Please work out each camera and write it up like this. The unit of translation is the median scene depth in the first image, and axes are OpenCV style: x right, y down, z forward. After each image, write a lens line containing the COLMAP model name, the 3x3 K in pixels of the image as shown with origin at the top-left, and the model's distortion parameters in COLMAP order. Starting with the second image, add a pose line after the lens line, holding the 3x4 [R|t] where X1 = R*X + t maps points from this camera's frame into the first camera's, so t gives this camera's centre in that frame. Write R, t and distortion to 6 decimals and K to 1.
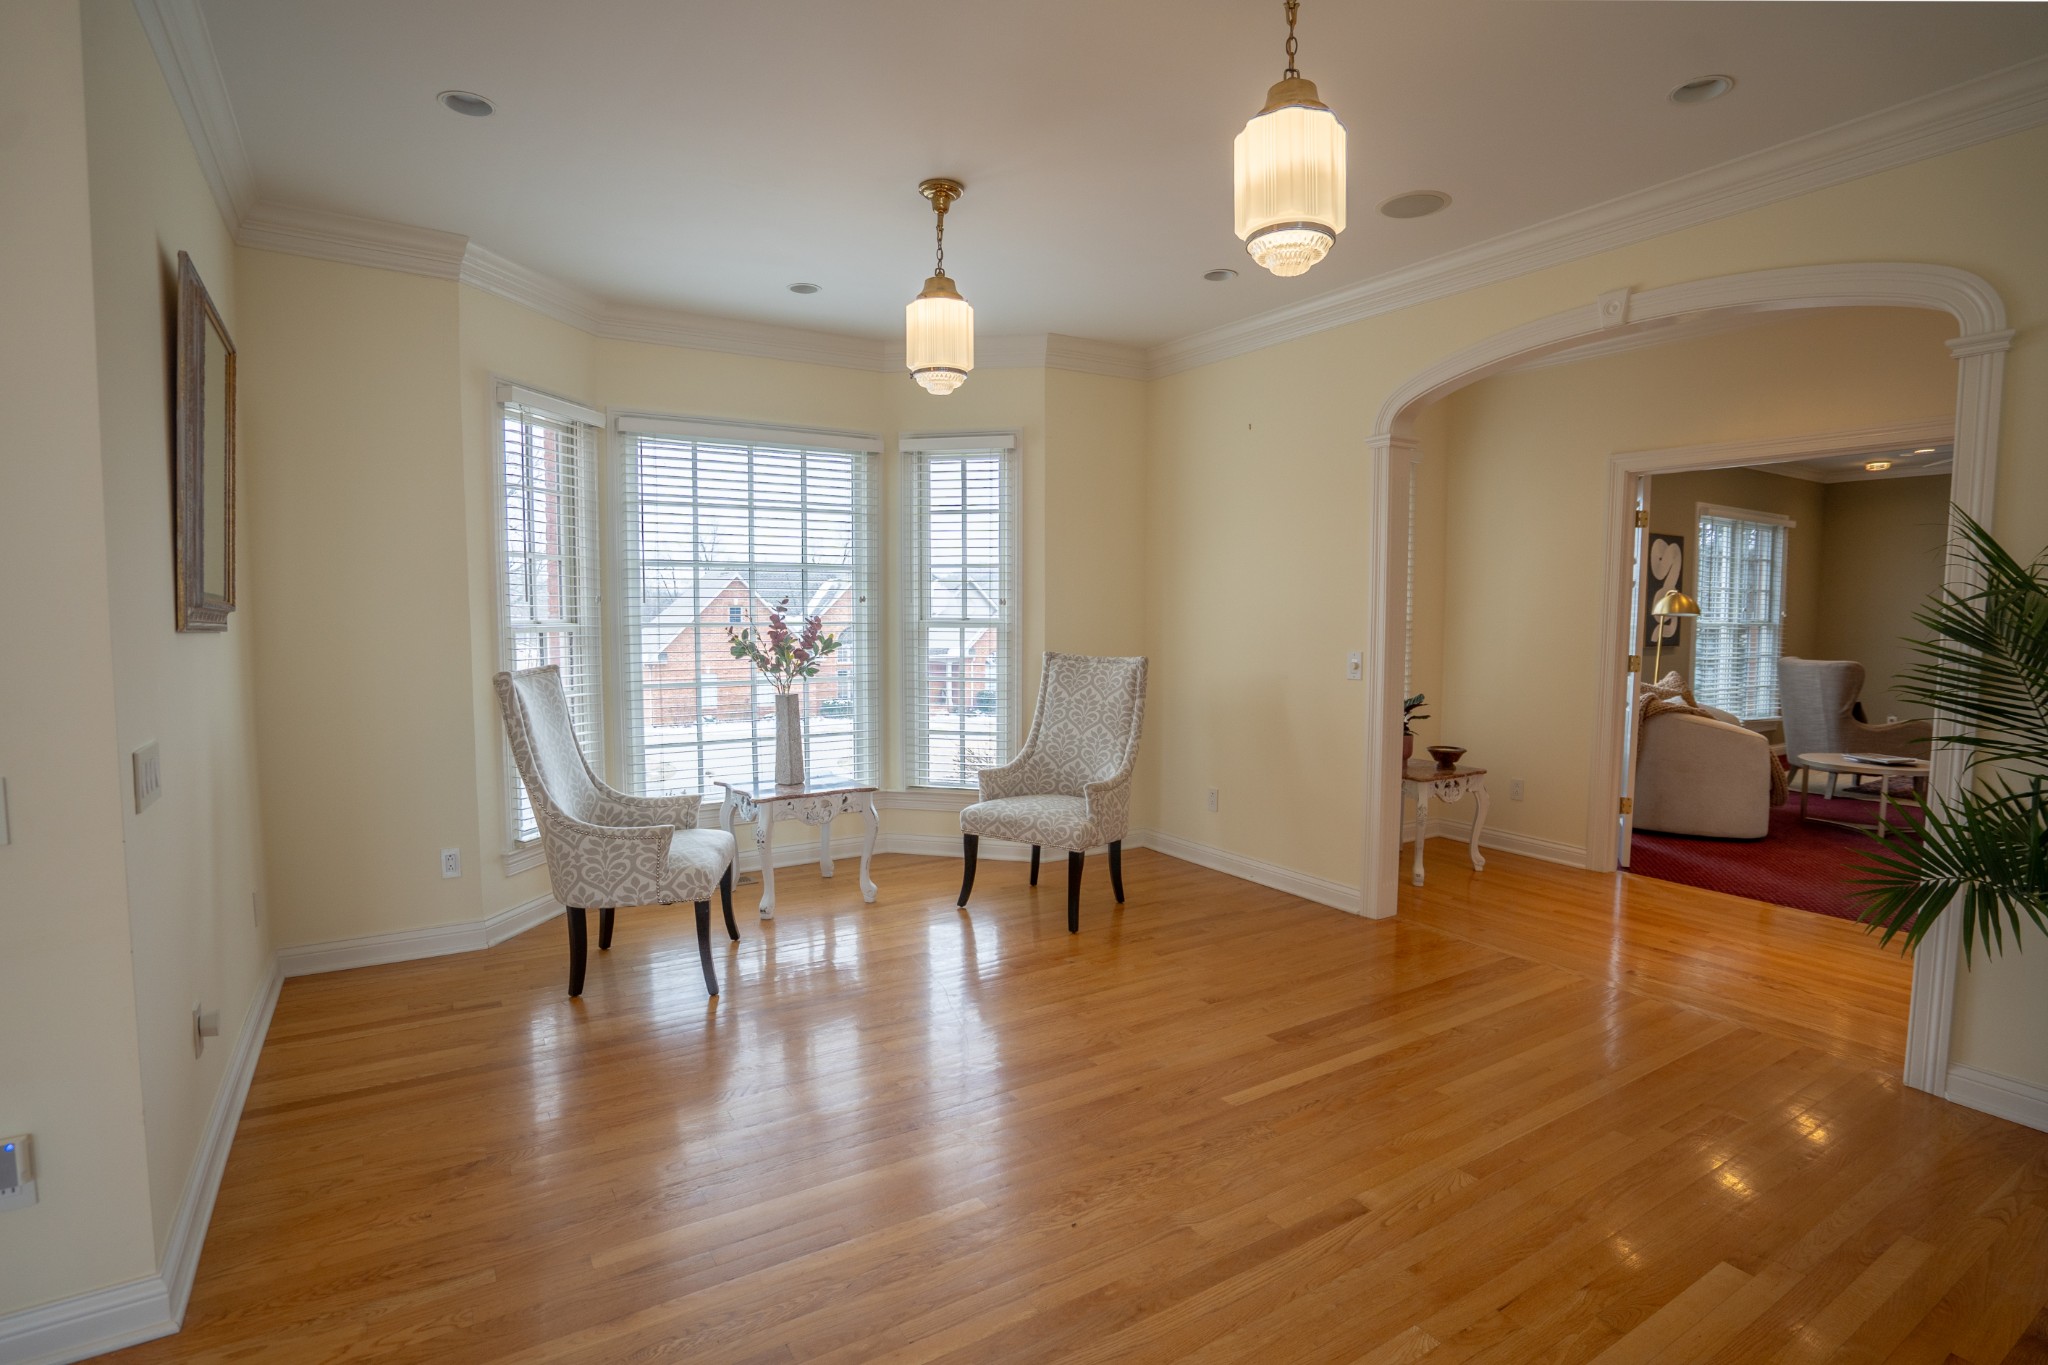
lens RADIAL K [[994.0, 0, 1024.0], [0, 994.0, 682.5], [0, 0, 1]] dist [-0.018842, -0.000030]
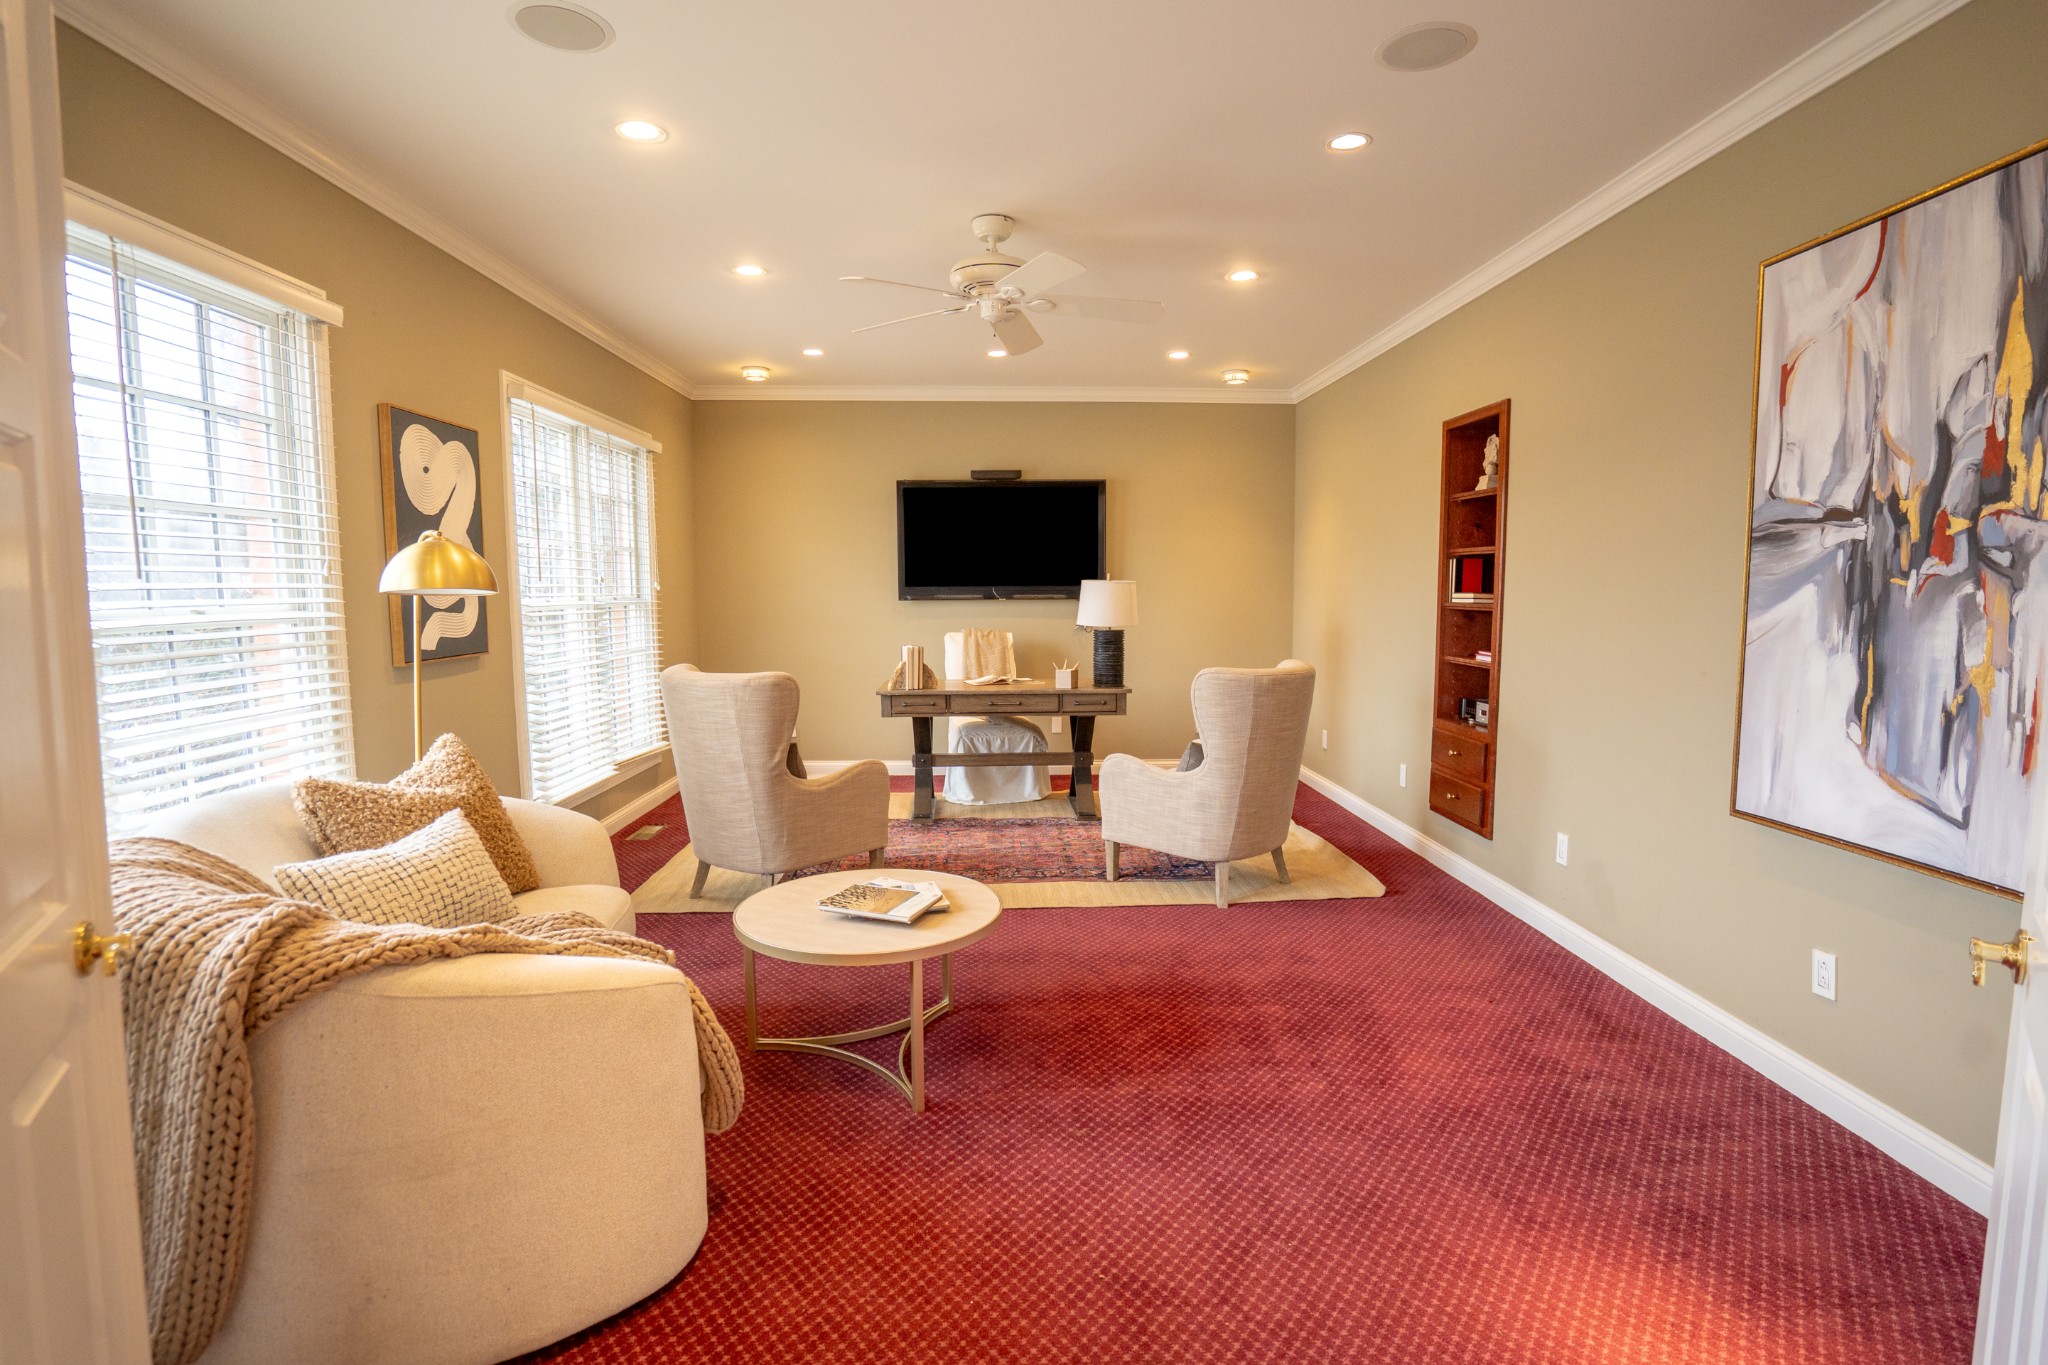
lens RADIAL K [[994.0, 0, 1024.0], [0, 994.0, 682.5], [0, 0, 1]] dist [-0.018842, -0.000030]
pose [[0.520870, -0.088385, 0.849048, 0.377830], [0.062772, 0.995898, 0.065163, -0.037465], [-0.851325, 0.019355, 0.524282, 0.505292]]
